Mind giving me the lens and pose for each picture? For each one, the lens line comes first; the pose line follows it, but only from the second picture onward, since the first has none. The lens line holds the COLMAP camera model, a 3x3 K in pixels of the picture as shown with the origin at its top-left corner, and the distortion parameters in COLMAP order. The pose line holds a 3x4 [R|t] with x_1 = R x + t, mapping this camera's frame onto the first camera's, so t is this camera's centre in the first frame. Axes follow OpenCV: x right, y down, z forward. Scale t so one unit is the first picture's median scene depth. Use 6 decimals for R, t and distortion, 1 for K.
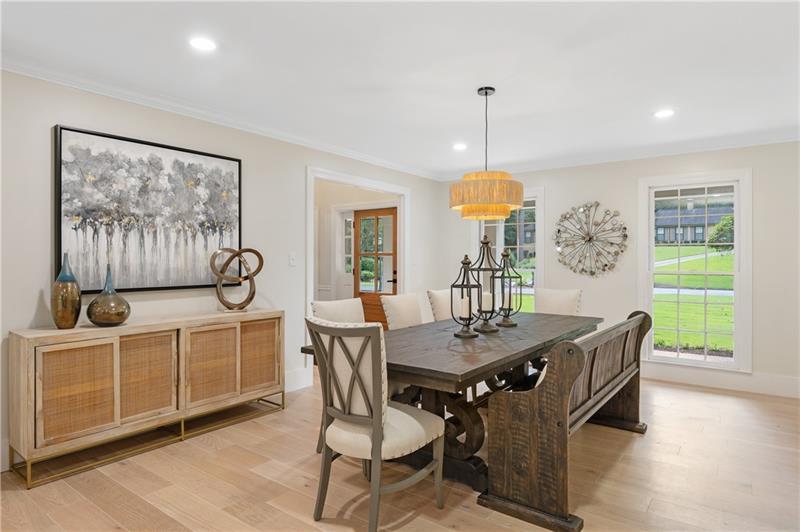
lens RADIAL K [[468.7, 0, 437.1], [0, 468.7, 263.9], [0, 0, 1]] dist [-0.004239, 0.002257]
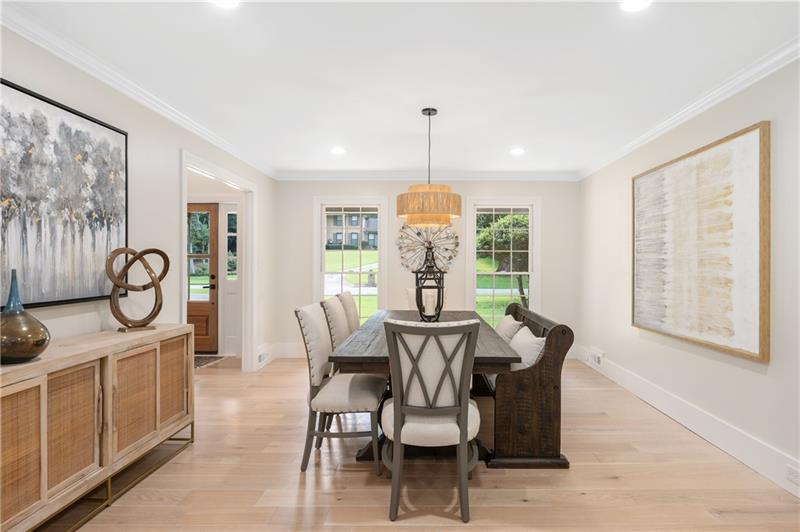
lens RADIAL K [[468.7, 0, 433.3], [0, 468.7, 272.6], [0, 0, 1]] dist [-0.004239, 0.002257]
pose [[0.805093, -0.010880, 0.593049, -0.545776], [0.003238, 0.999897, 0.013949, -0.002442], [-0.593140, -0.009310, 0.805045, 0.094145]]
